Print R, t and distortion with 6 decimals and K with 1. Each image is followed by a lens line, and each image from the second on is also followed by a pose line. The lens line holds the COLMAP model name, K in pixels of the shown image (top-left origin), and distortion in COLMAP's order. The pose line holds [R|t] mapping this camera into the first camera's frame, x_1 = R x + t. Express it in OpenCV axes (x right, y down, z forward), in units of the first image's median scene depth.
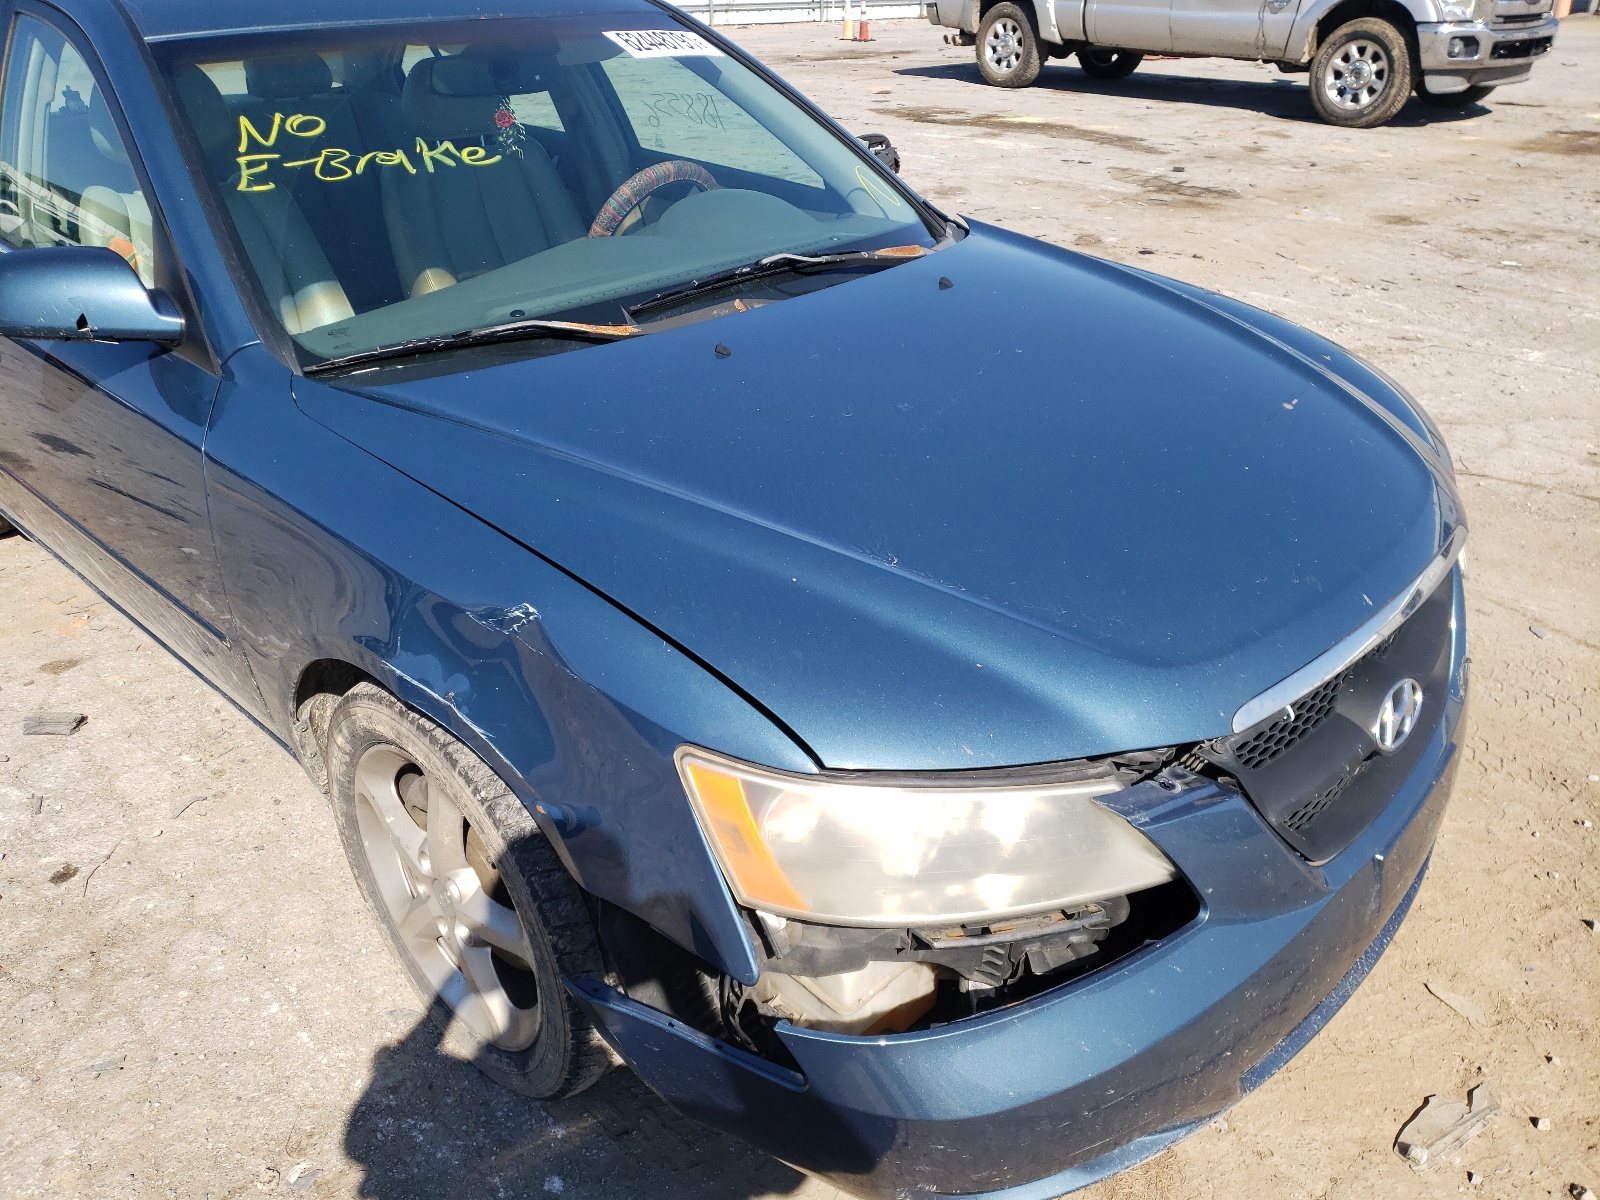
lens RADIAL K [[1274.1, 0, 815.9], [0, 1274.1, 631.0], [0, 0, 1]] dist [0.018334, 0.011851]
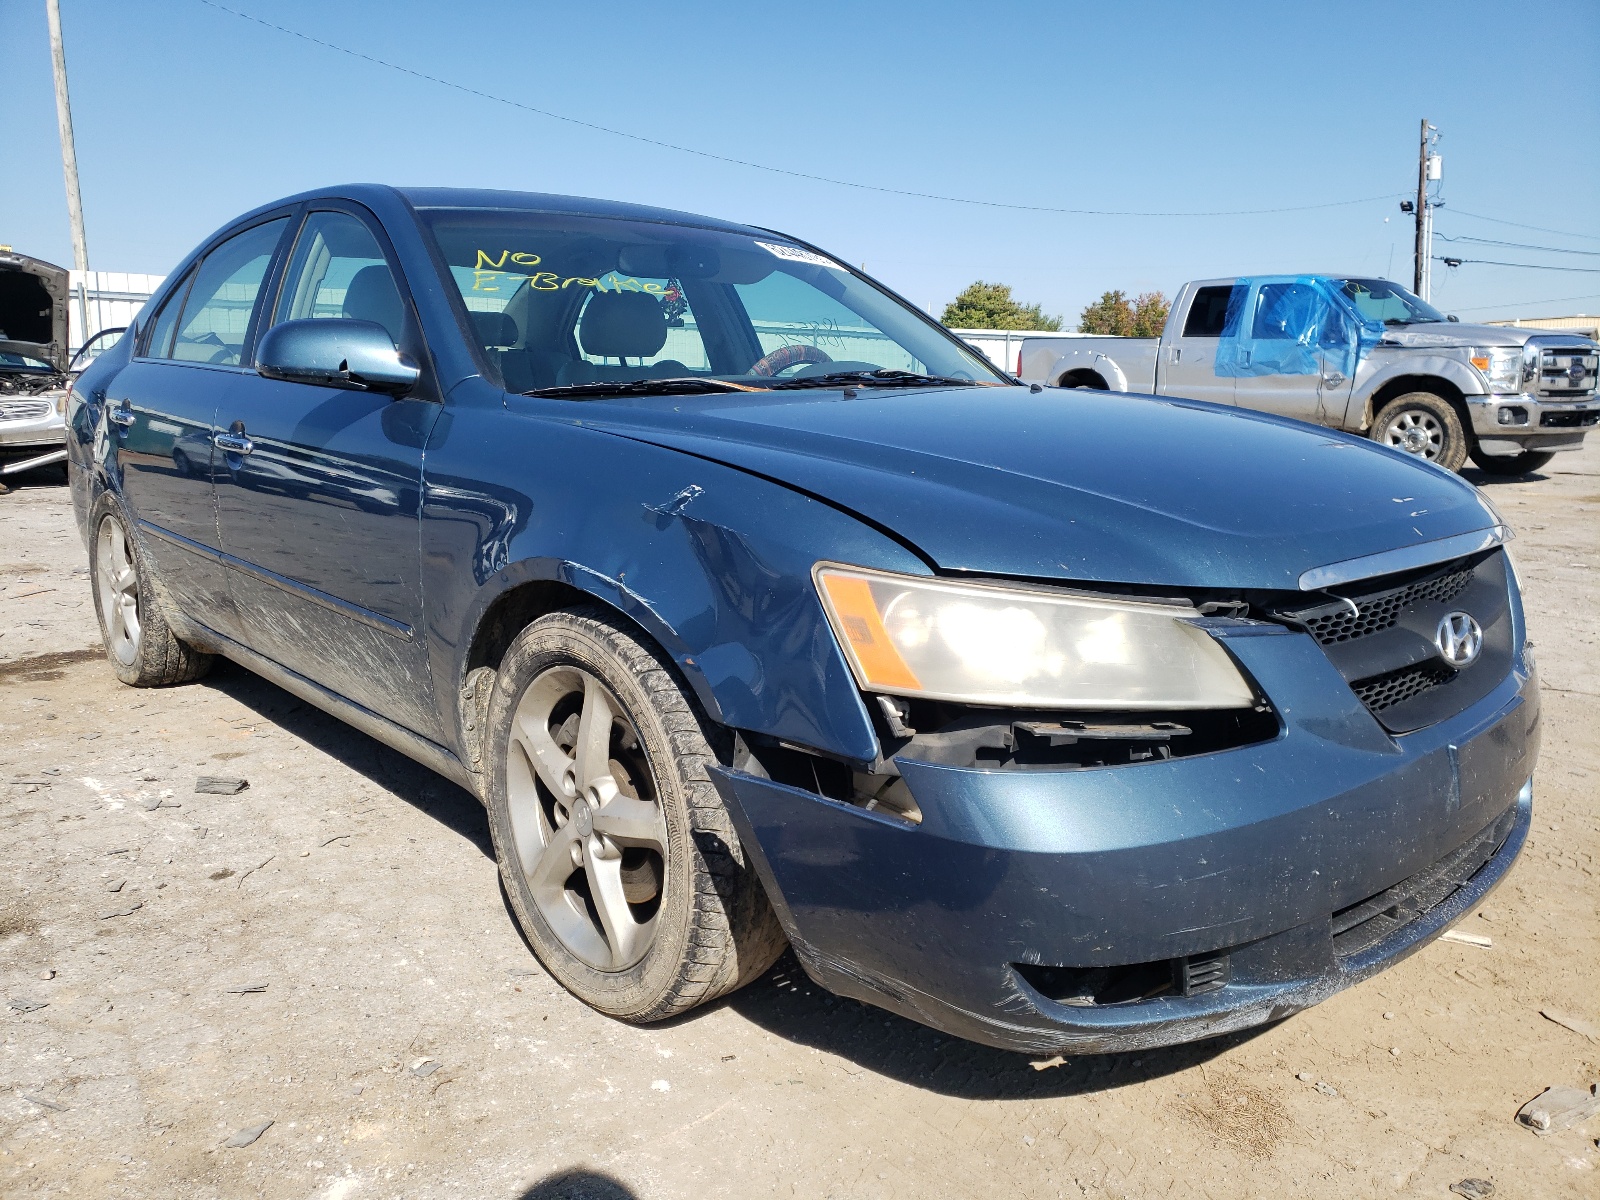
lens RADIAL K [[1274.1, 0, 797.0], [0, 1274.1, 598.8], [0, 0, 1]] dist [0.018334, 0.011851]
pose [[0.996211, 0.024118, -0.083560, -0.014660], [-0.049454, 0.947423, -0.316140, 0.287140], [0.071543, 0.319075, 0.945025, -0.065256]]
